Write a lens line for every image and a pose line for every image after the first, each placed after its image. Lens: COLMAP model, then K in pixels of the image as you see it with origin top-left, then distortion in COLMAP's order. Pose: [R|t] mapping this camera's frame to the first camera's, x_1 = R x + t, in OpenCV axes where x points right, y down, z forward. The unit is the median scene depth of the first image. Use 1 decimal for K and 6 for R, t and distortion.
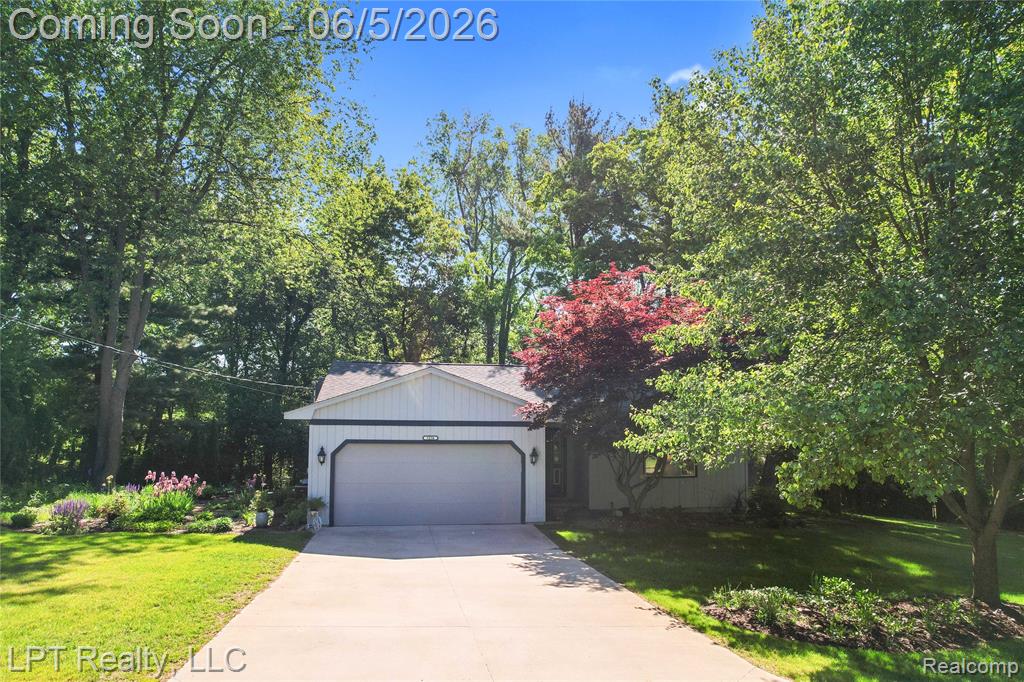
lens RADIAL K [[655.7, 0, 506.4], [0, 655.7, 345.3], [0, 0, 1]] dist [-0.042186, 0.022871]
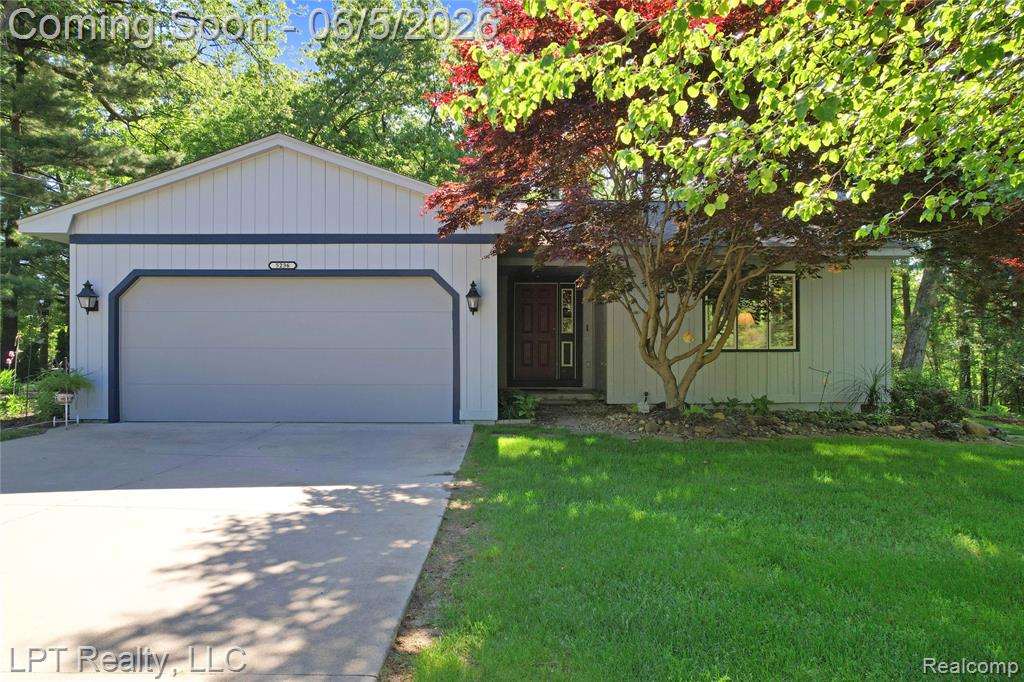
lens RADIAL K [[655.7, 0, 519.1], [0, 655.7, 339.7], [0, 0, 1]] dist [-0.042186, 0.022871]
pose [[0.990243, -0.004574, -0.139278, 0.158251], [0.021752, 0.992284, 0.122064, 0.144557], [0.137645, -0.123903, 0.982701, 0.498100]]
